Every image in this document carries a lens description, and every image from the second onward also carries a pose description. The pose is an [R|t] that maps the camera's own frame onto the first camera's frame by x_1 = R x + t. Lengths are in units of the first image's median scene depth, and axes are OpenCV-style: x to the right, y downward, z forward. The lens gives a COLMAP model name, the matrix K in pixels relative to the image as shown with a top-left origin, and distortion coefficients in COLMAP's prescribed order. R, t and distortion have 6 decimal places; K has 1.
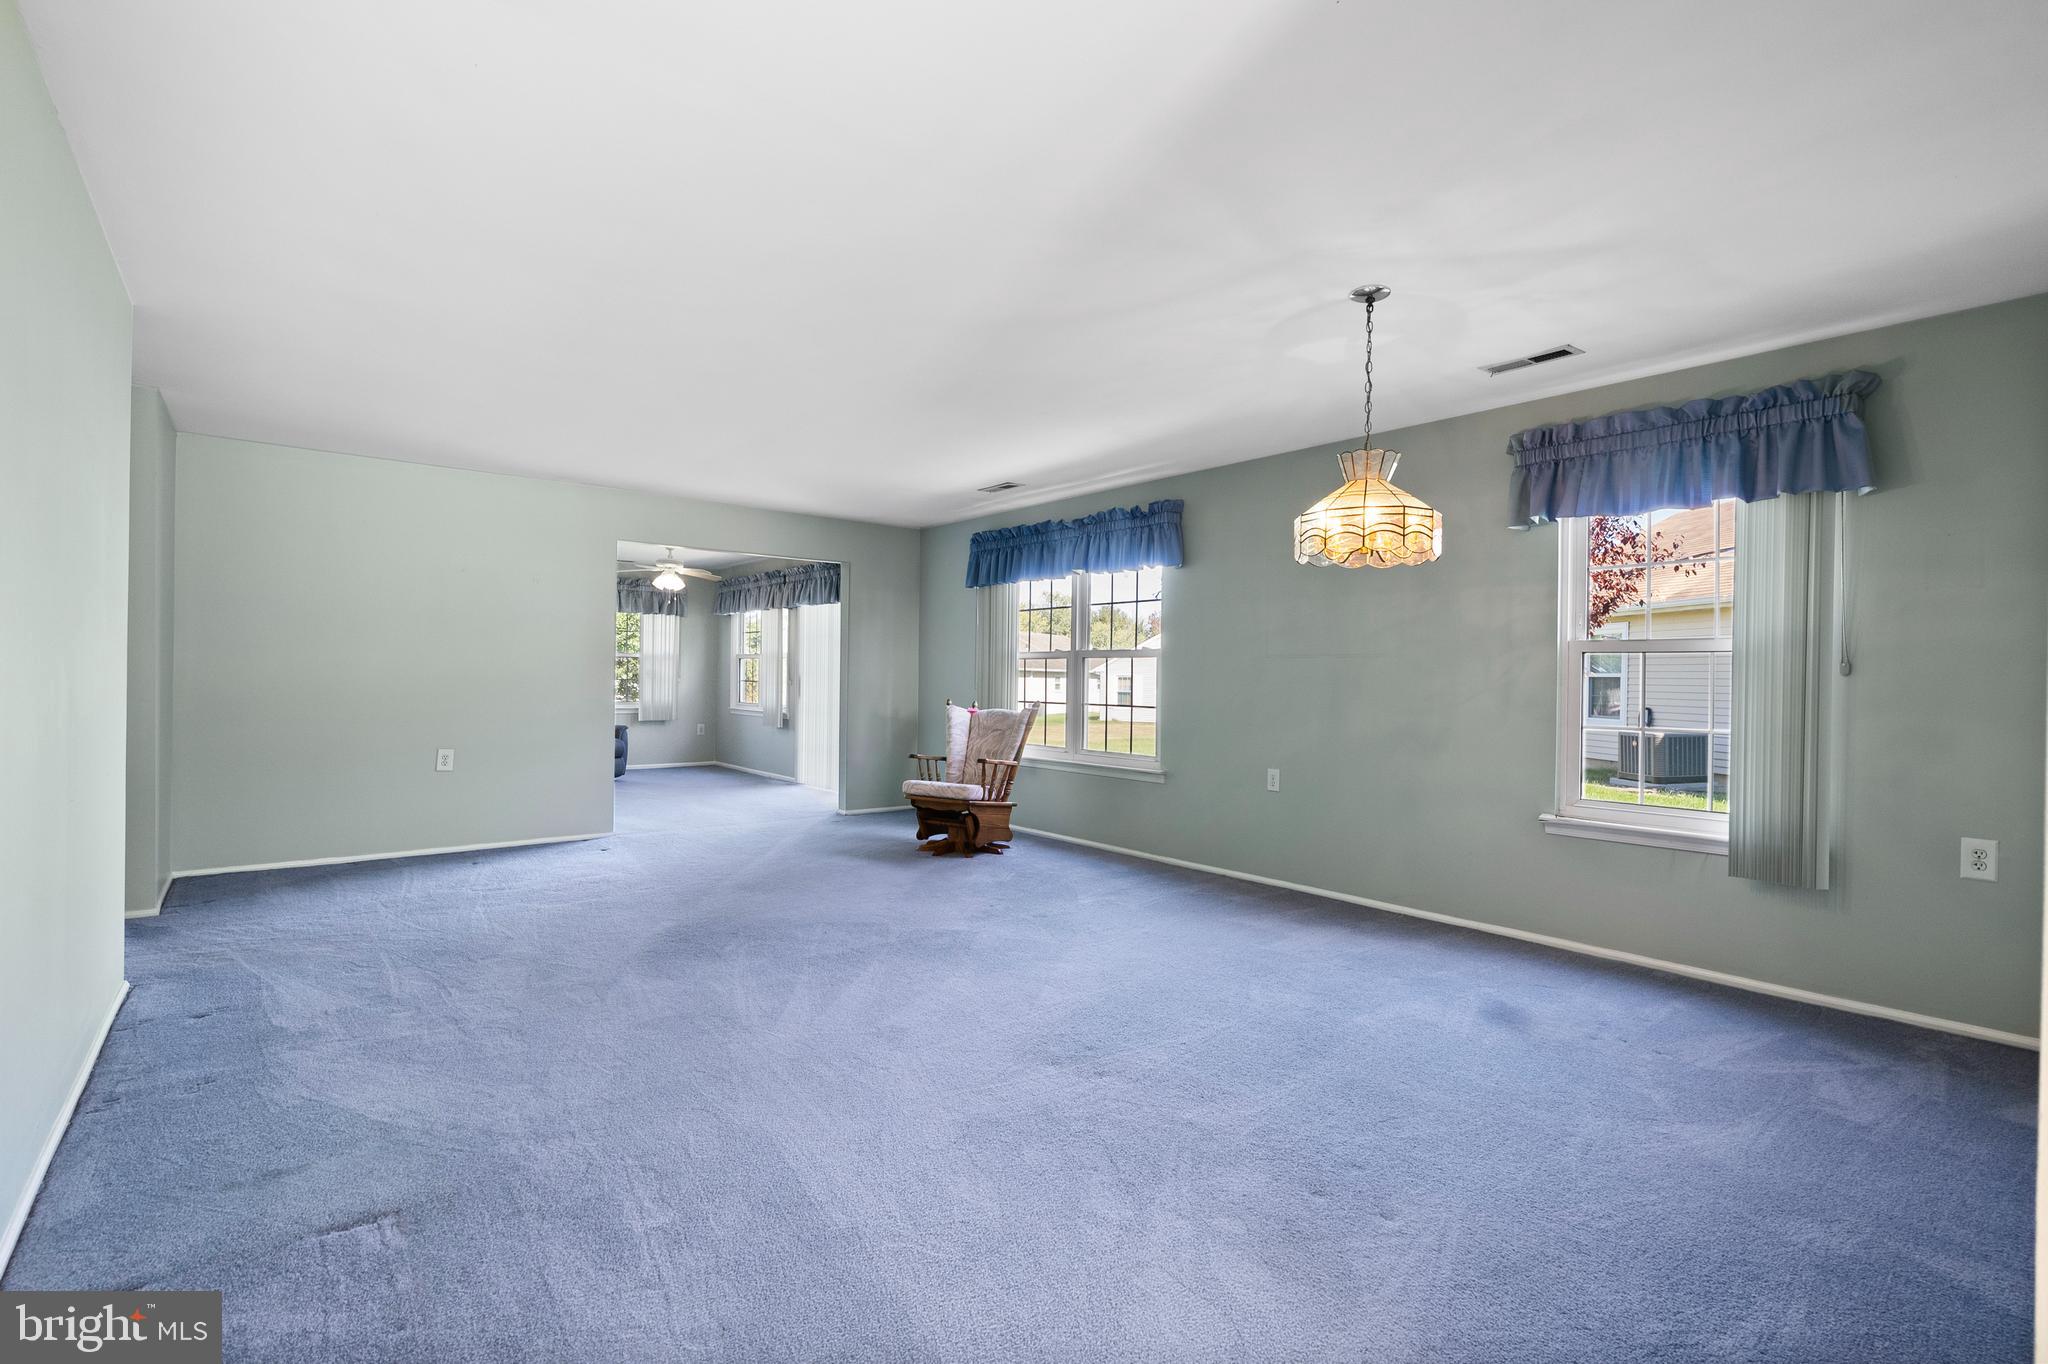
lens RADIAL K [[942.4, 0, 1023.9], [0, 942.4, 692.7], [0, 0, 1]] dist [-0.011979, 0.004314]
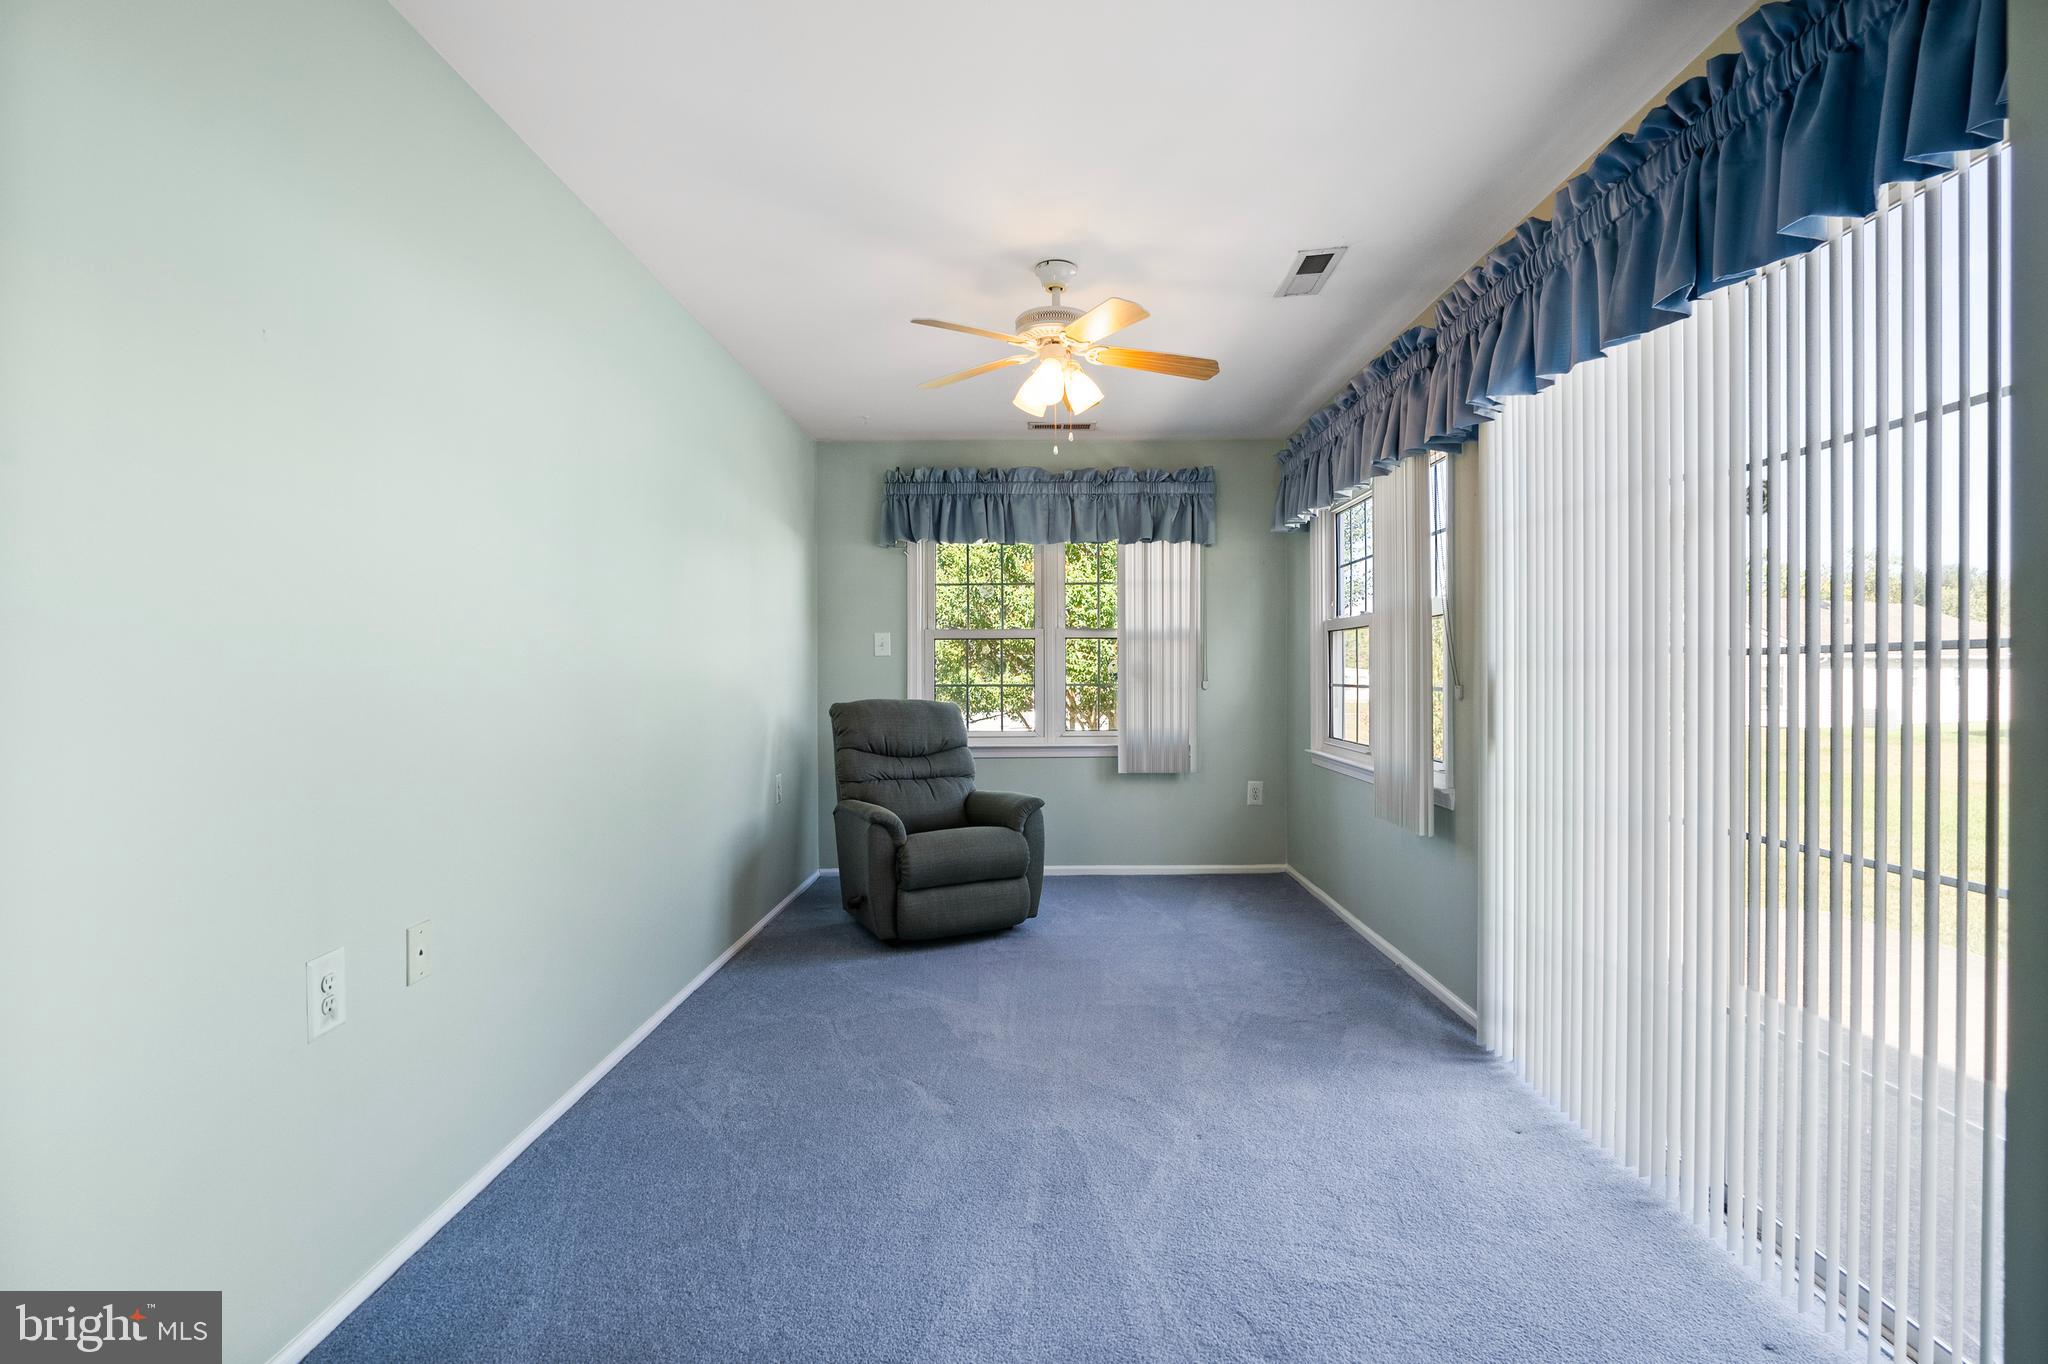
lens RADIAL K [[942.4, 0, 1027.6], [0, 942.4, 683.6], [0, 0, 1]] dist [-0.011979, 0.004314]
pose [[0.770206, -0.013237, -0.637658, -0.147292], [0.010745, 0.999912, -0.007779, -0.012085], [0.637705, -0.000860, 0.770280, 0.617918]]
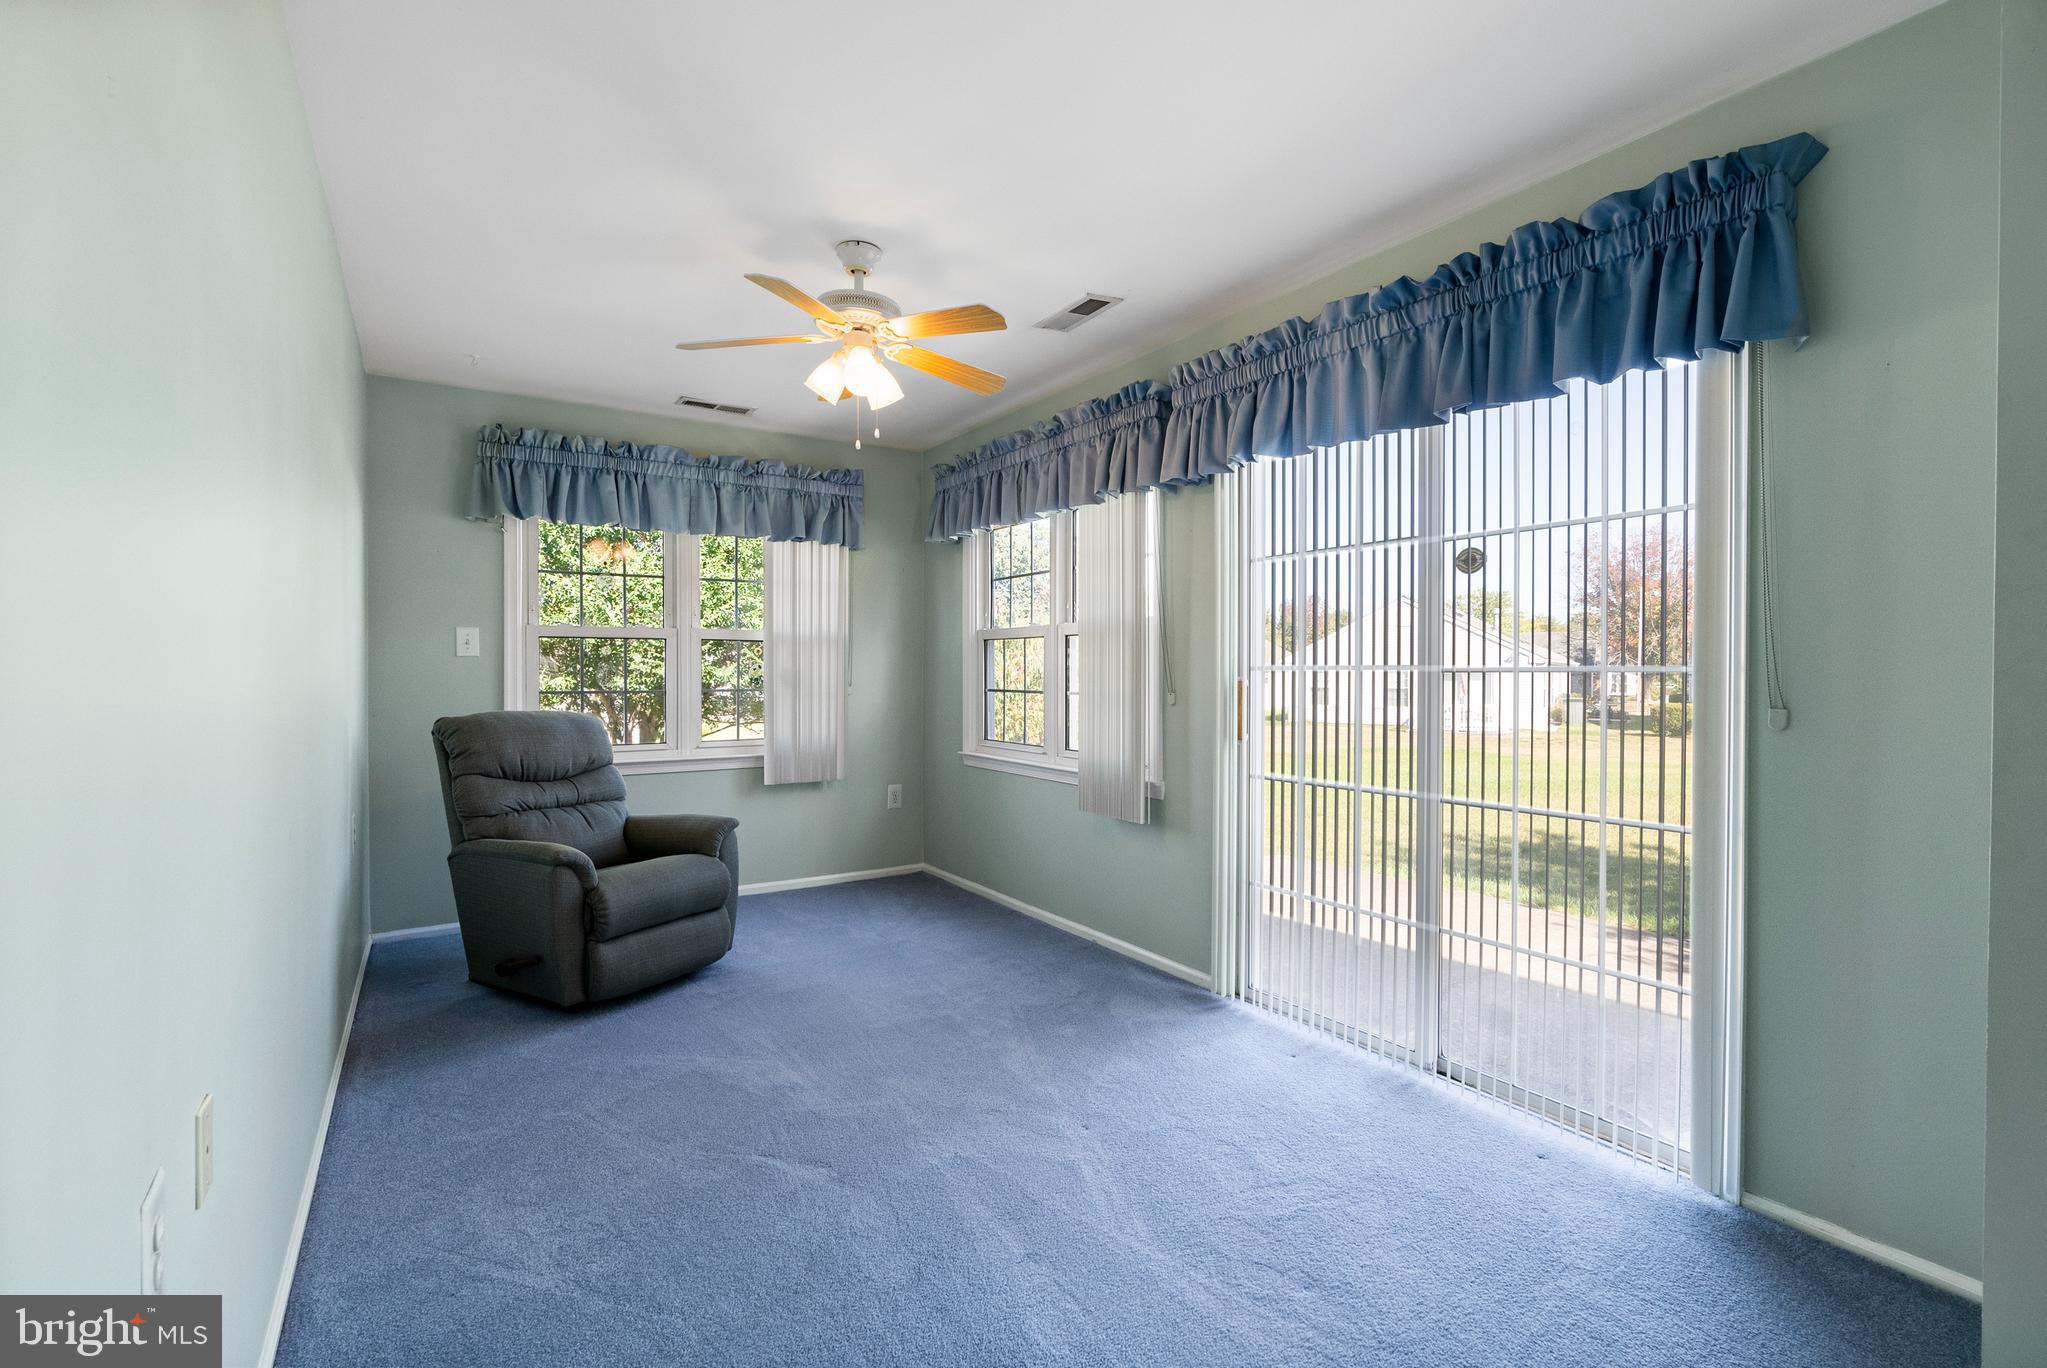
lens RADIAL K [[942.0, 0, 1035.3], [0, 942.0, 685.0], [0, 0, 1]] dist [-0.011979, 0.004314]
pose [[0.994610, -0.014794, -0.102621, -0.241260], [0.015041, 0.999886, 0.001635, -0.016193], [0.102585, -0.003170, 0.994719, 0.584066]]
